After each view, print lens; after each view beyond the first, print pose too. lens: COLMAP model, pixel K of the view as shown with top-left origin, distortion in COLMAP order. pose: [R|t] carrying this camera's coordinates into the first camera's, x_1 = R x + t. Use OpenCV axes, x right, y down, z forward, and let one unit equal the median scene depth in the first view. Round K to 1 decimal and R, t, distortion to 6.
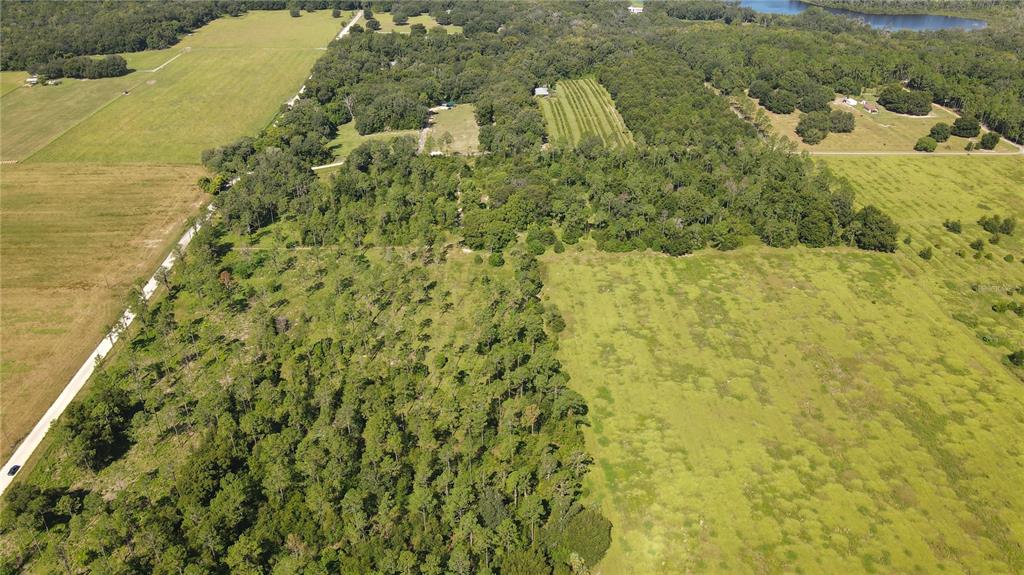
lens RADIAL K [[754.1, 0, 514.1], [0, 754.1, 287.1], [0, 0, 1]] dist [-0.009638, 0.049411]
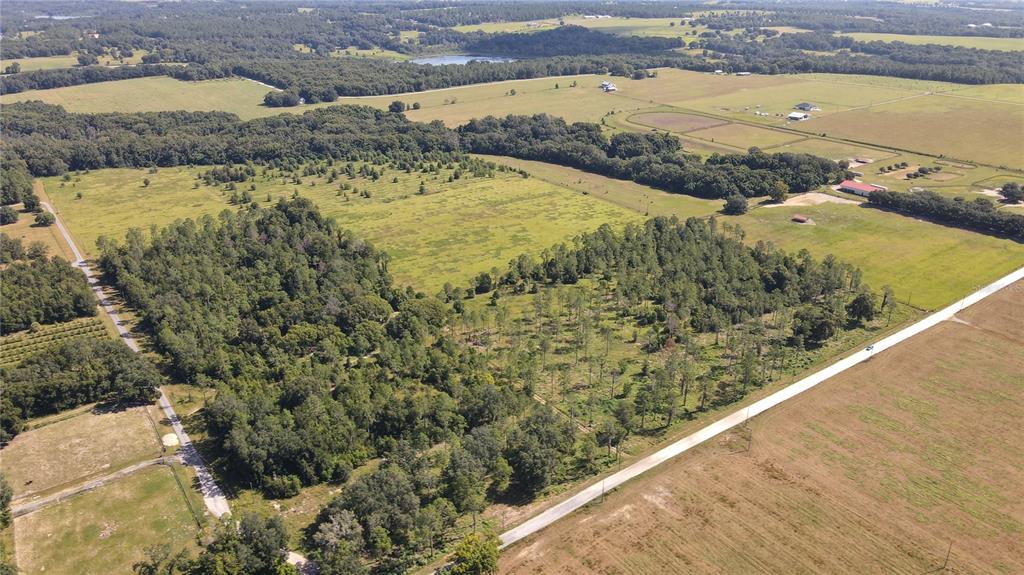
lens RADIAL K [[754.1, 0, 514.1], [0, 754.1, 287.1], [0, 0, 1]] dist [-0.009638, 0.049411]
pose [[-0.553634, -0.338272, 0.760961, -0.955825], [0.405764, 0.688393, 0.601224, -0.728737], [-0.727217, 0.641629, -0.243859, 1.256468]]
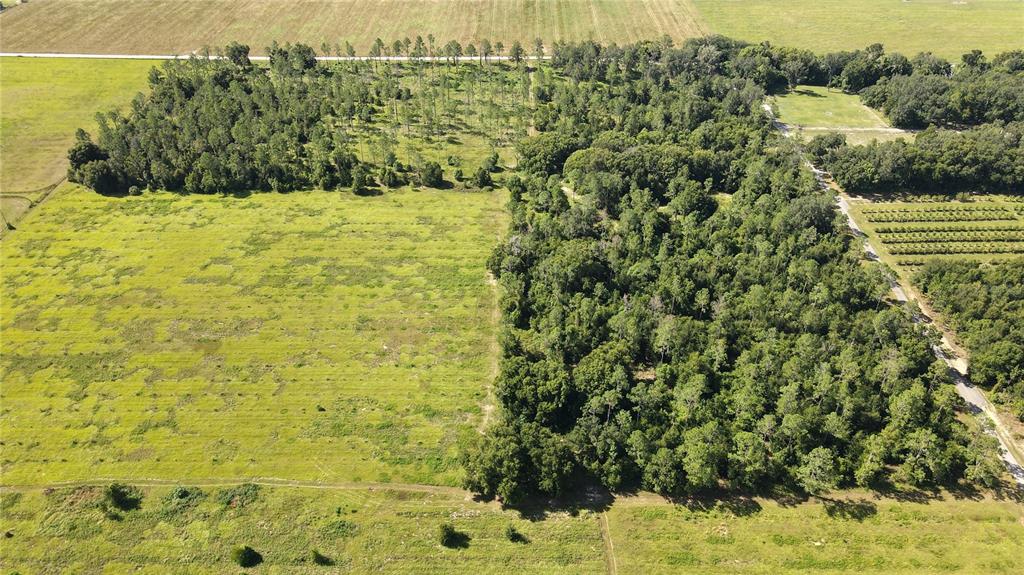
lens RADIAL K [[754.1, 0, 514.1], [0, 754.1, 287.1], [0, 0, 1]] dist [-0.009638, 0.049411]
pose [[-0.051607, 0.574517, -0.816864, 0.925925], [-0.491319, 0.697512, 0.521615, -0.482182], [0.869449, 0.428260, 0.246274, 0.896395]]
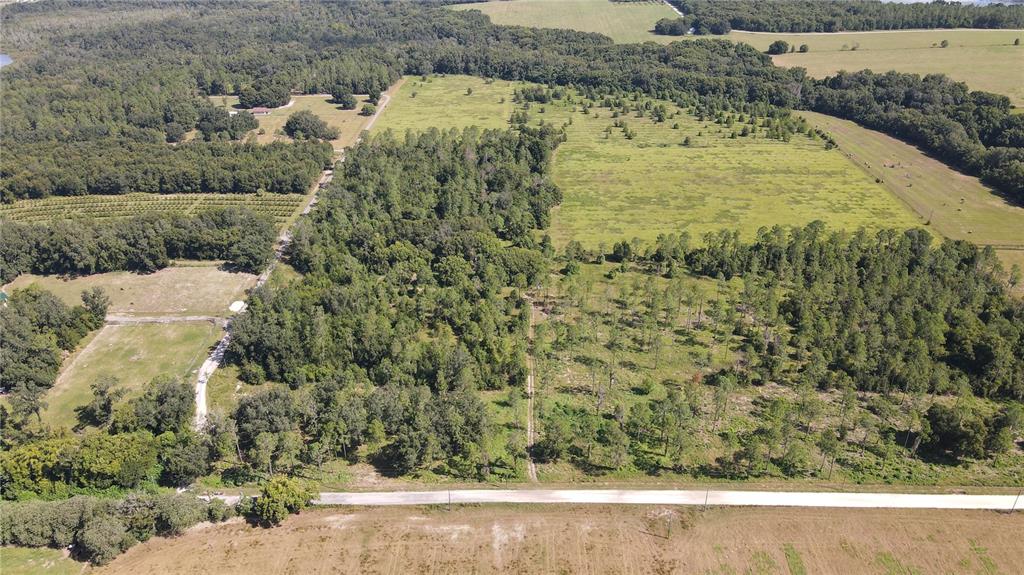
lens RADIAL K [[754.1, 0, 514.1], [0, 754.1, 287.1], [0, 0, 1]] dist [-0.009638, 0.049411]
pose [[0.068921, -0.479542, 0.874808, -0.993729], [0.502620, 0.774160, 0.384772, -0.476346], [-0.861756, 0.413177, 0.294384, 0.815734]]
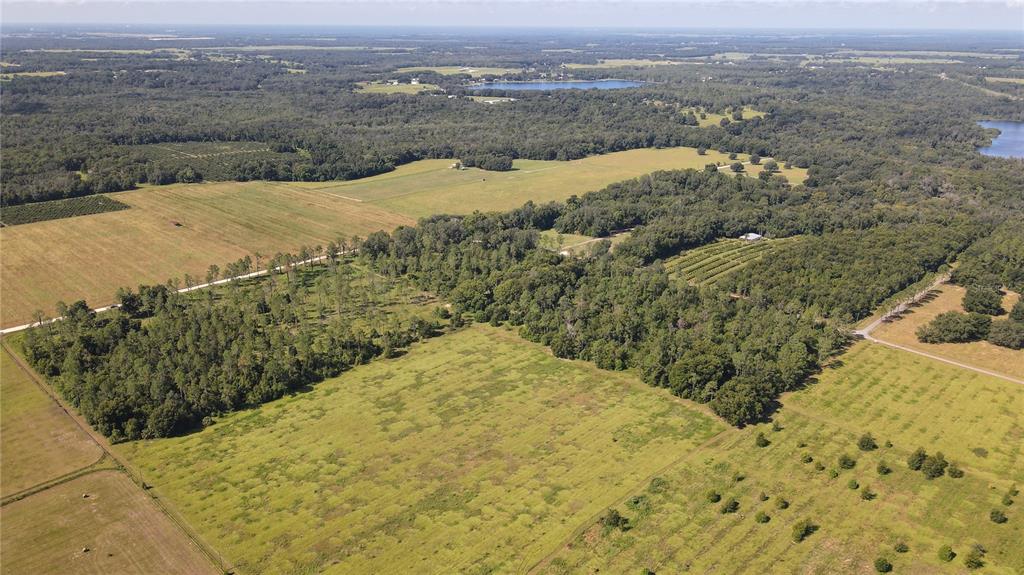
lens RADIAL K [[754.1, 0, 514.1], [0, 754.1, 287.1], [0, 0, 1]] dist [-0.009638, 0.049411]
pose [[0.684389, 0.238747, -0.688921, 0.971357], [-0.362714, 0.931140, -0.037639, -0.077170], [0.632496, 0.275641, 0.723859, 0.148600]]
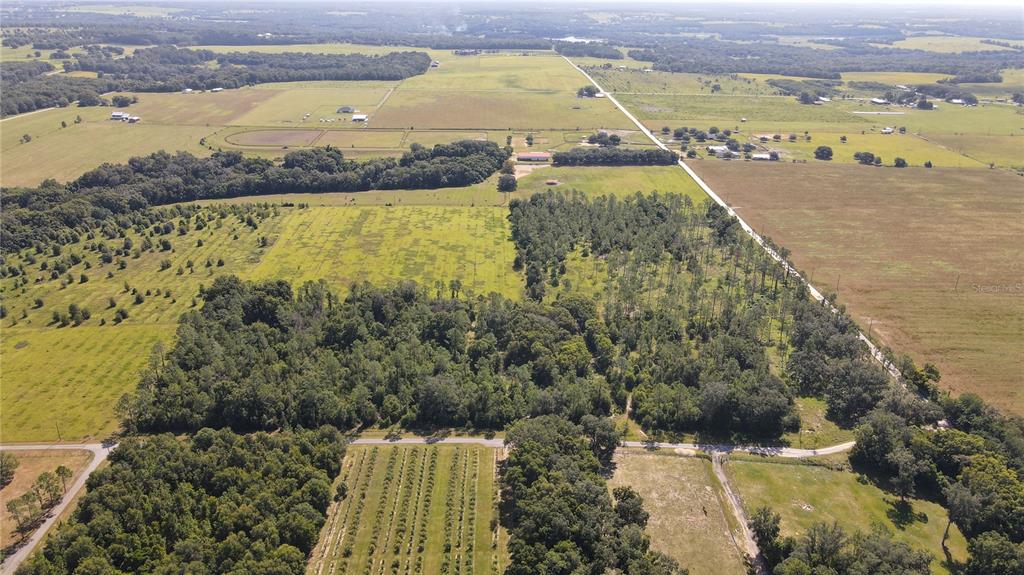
lens RADIAL K [[754.1, 0, 514.1], [0, 754.1, 287.1], [0, 0, 1]] dist [-0.009638, 0.049411]
pose [[-0.999529, -0.029904, 0.006832, 0.047187], [-0.013273, 0.622447, 0.782549, -1.054389], [-0.027654, 0.782090, -0.622551, 1.841597]]
